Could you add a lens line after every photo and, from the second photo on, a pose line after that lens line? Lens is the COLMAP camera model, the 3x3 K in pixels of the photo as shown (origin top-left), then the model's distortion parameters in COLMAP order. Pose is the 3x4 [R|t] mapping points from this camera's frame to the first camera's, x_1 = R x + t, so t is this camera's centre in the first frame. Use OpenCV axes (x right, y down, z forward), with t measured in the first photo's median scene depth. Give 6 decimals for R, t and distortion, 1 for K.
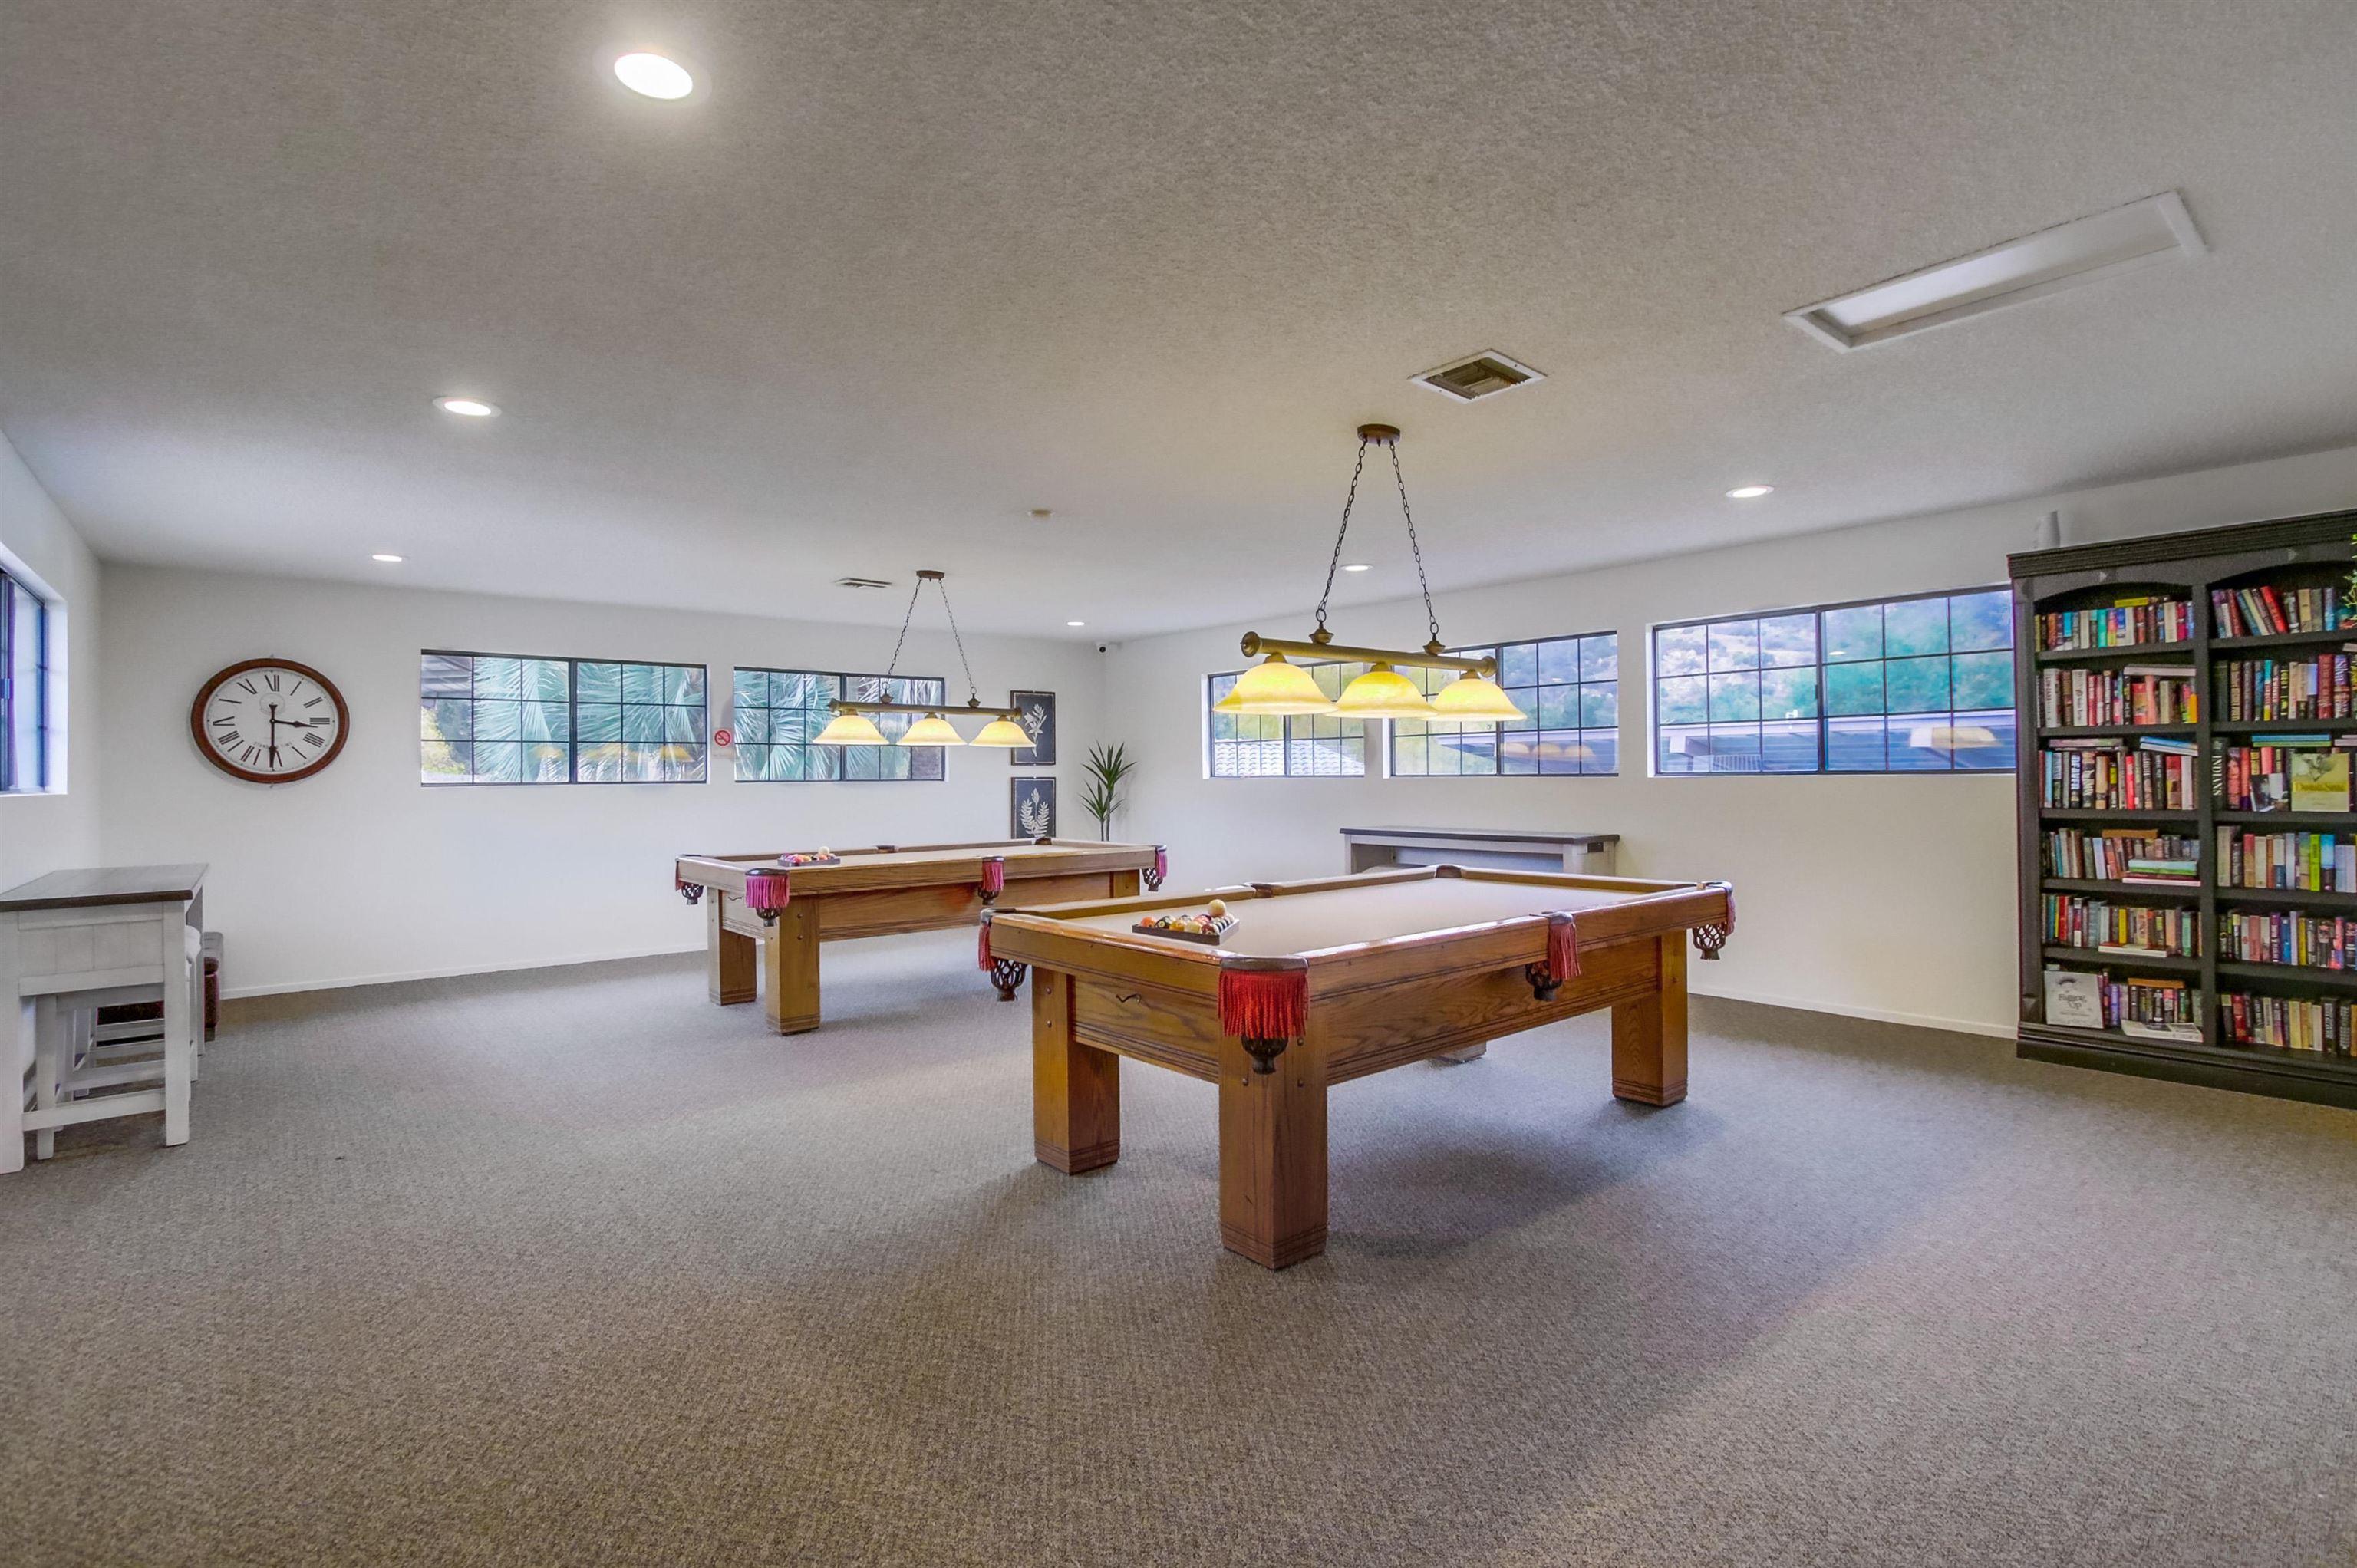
lens RADIAL K [[1107.7, 0, 1178.5], [0, 1107.7, 776.8], [0, 0, 1]] dist [-0.012100, 0.000288]
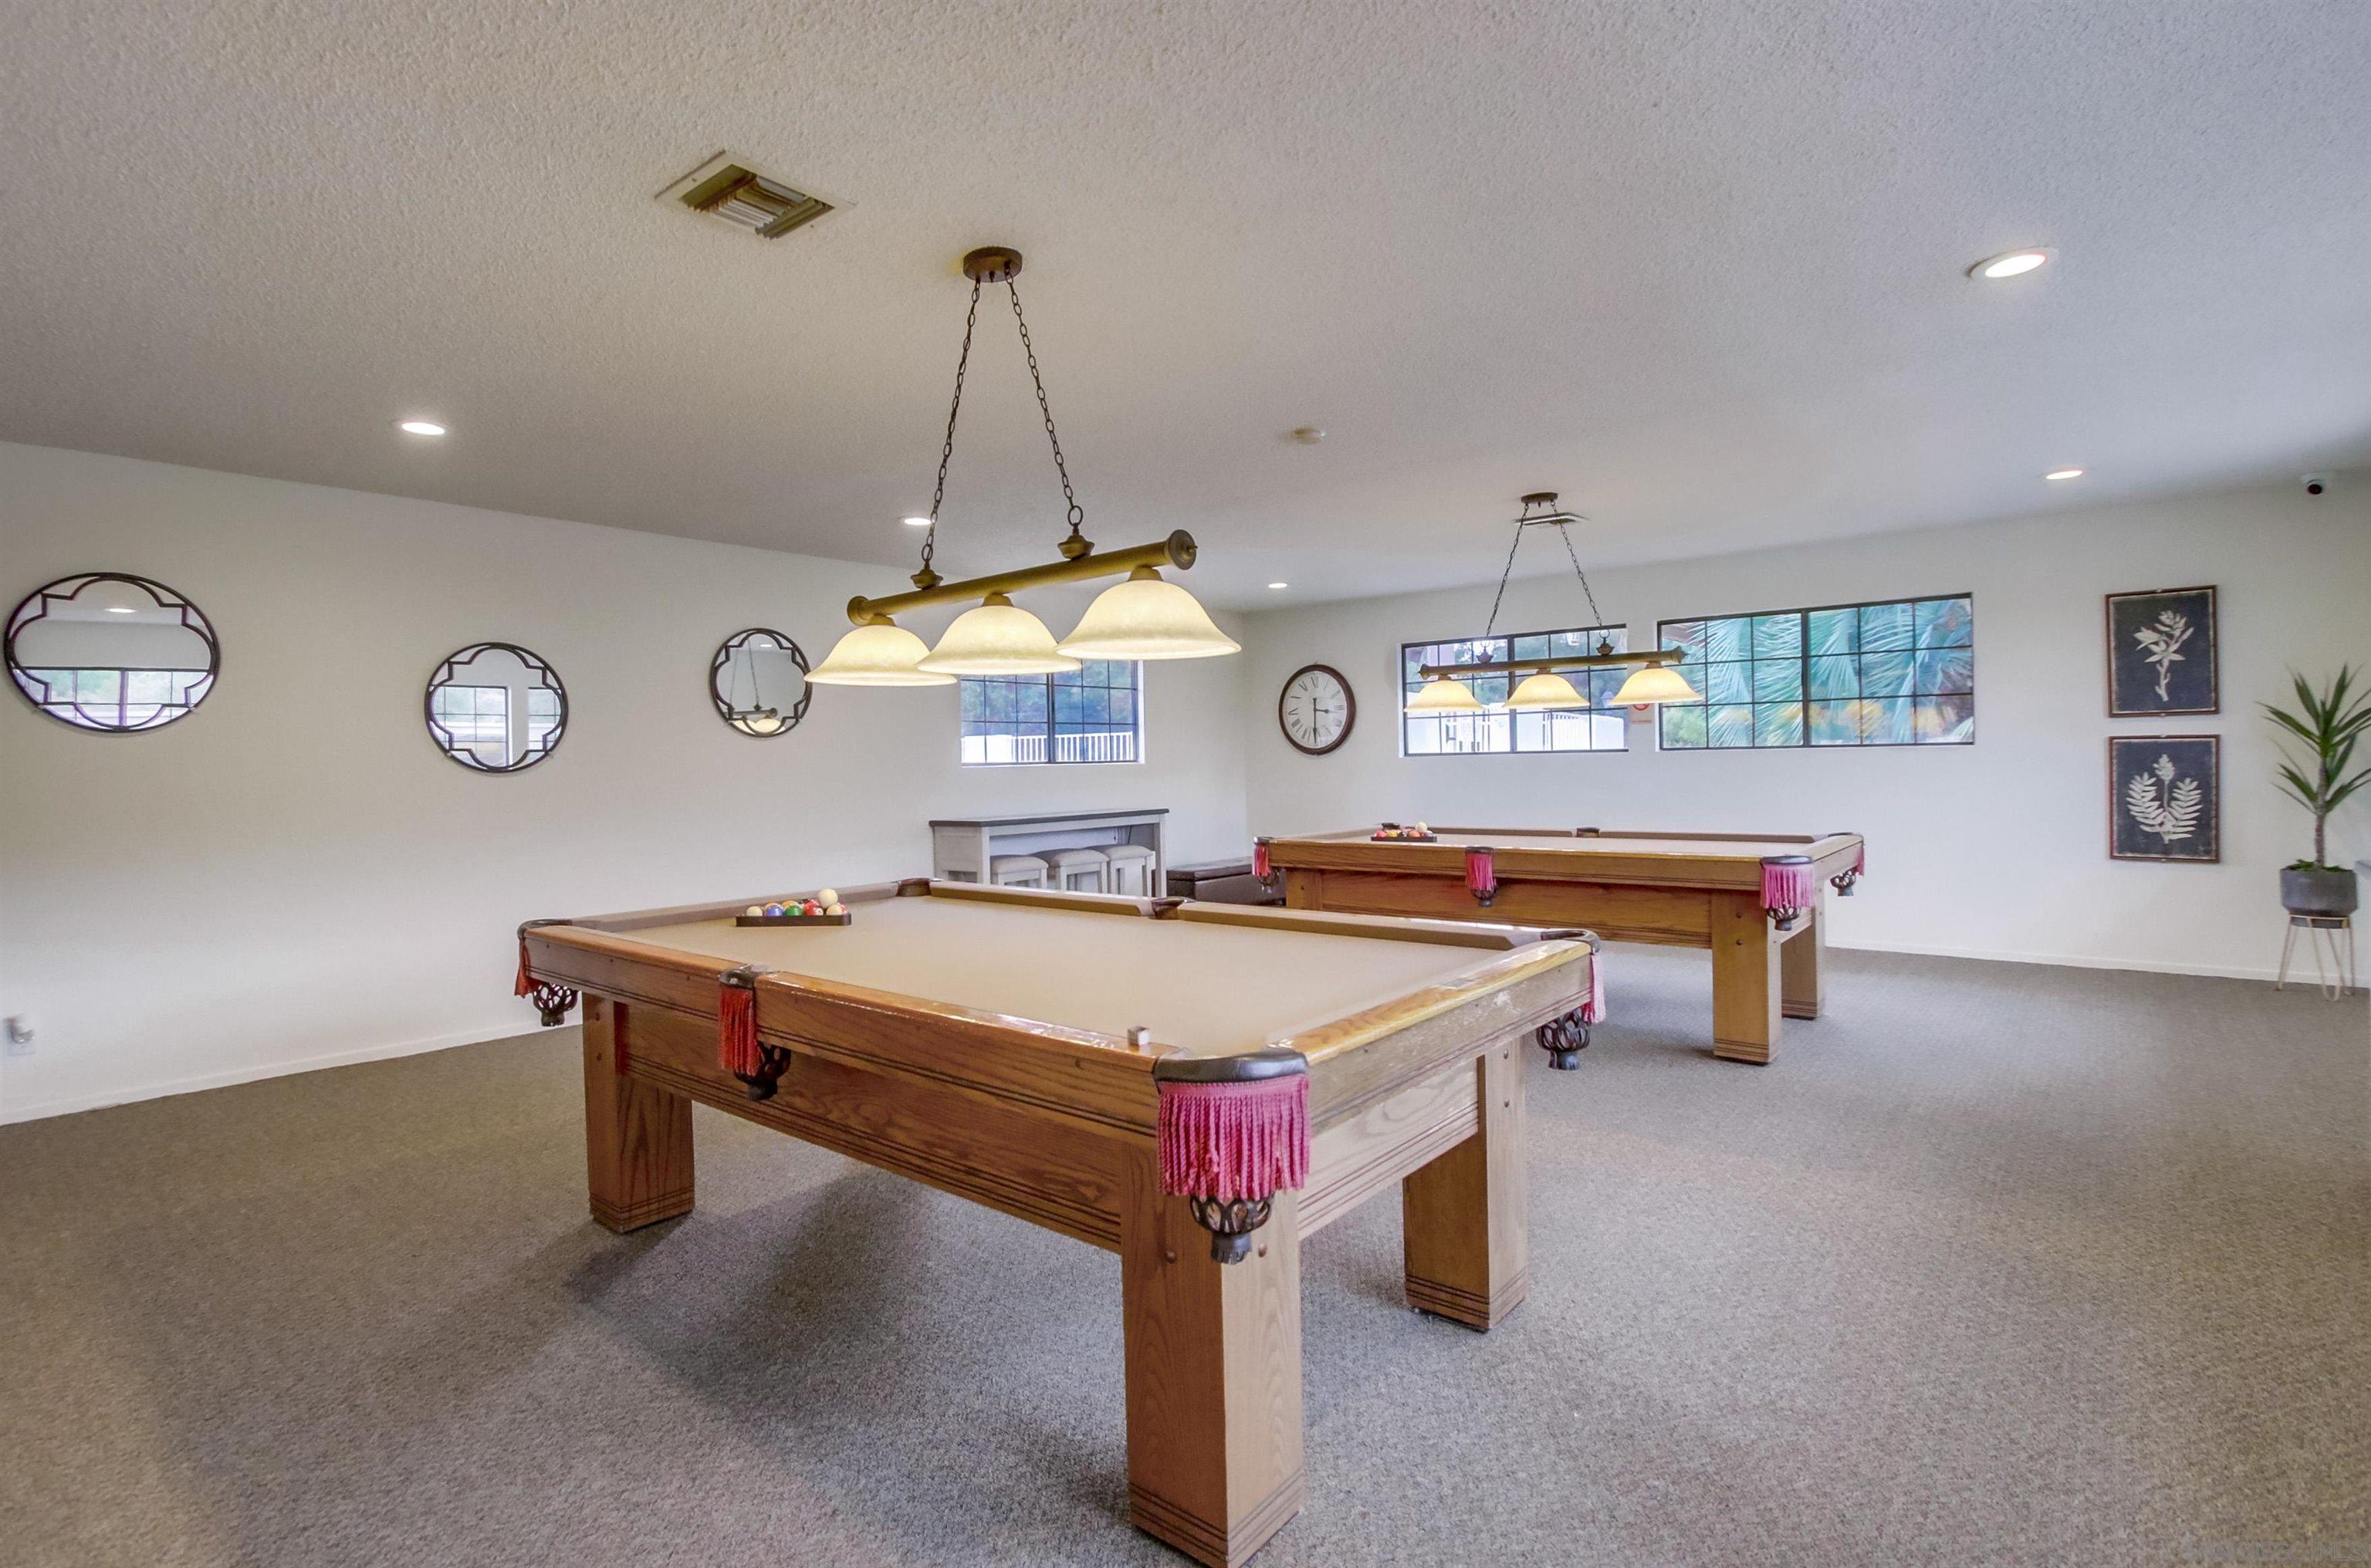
lens RADIAL K [[1114.3, 0, 1186.5], [0, 1114.3, 777.8], [0, 0, 1]] dist [-0.012100, 0.000288]
pose [[0.181818, 0.019629, -0.983136, 0.534572], [0.017609, 0.999575, 0.023214, -0.000439], [0.983175, -0.021533, 0.181395, 0.588900]]
